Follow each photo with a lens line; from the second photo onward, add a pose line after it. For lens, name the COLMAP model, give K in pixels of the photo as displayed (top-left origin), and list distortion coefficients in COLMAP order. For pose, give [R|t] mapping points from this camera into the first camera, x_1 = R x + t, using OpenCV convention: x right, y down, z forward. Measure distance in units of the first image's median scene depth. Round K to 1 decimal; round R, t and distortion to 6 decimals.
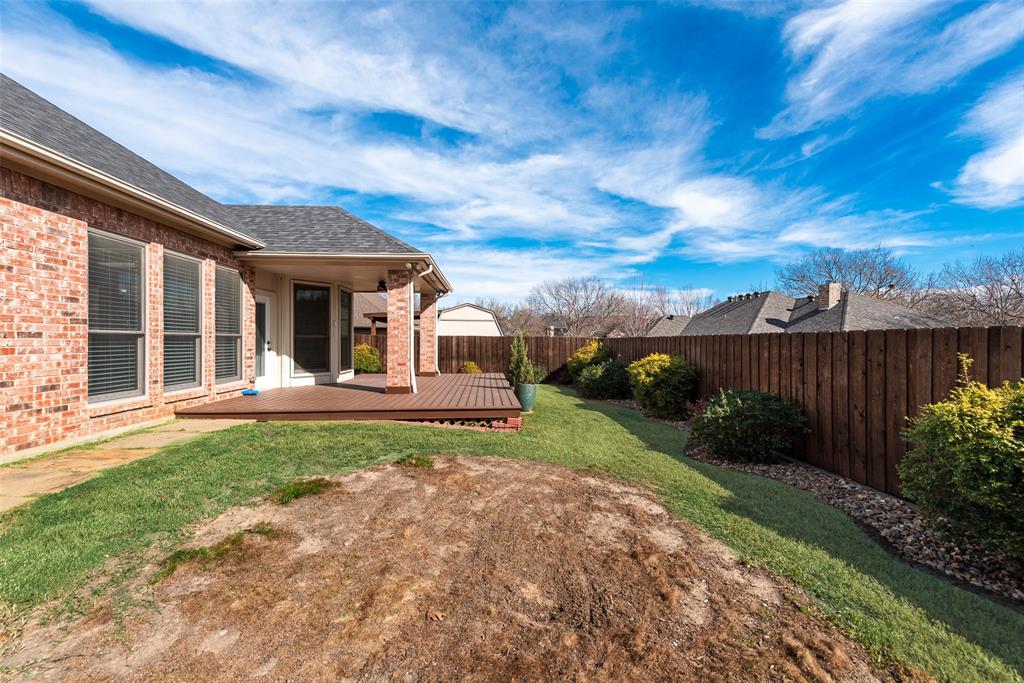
lens RADIAL K [[399.4, 0, 508.5], [0, 399.4, 343.9], [0, 0, 1]] dist [0.005749, -0.000533]
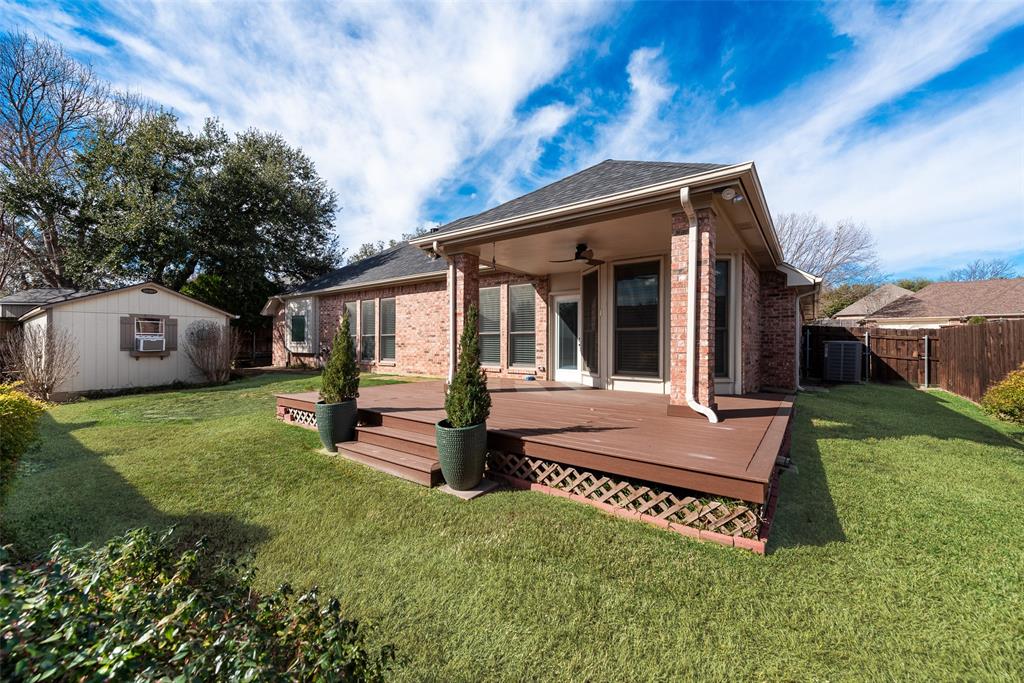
lens RADIAL K [[399.4, 0, 508.5], [0, 399.4, 343.9], [0, 0, 1]] dist [0.005749, -0.000533]
pose [[-0.637181, -0.001394, -0.770713, 0.405196], [-0.006094, 0.999976, 0.003230, 0.012604], [0.770690, 0.006755, -0.637174, 1.902349]]
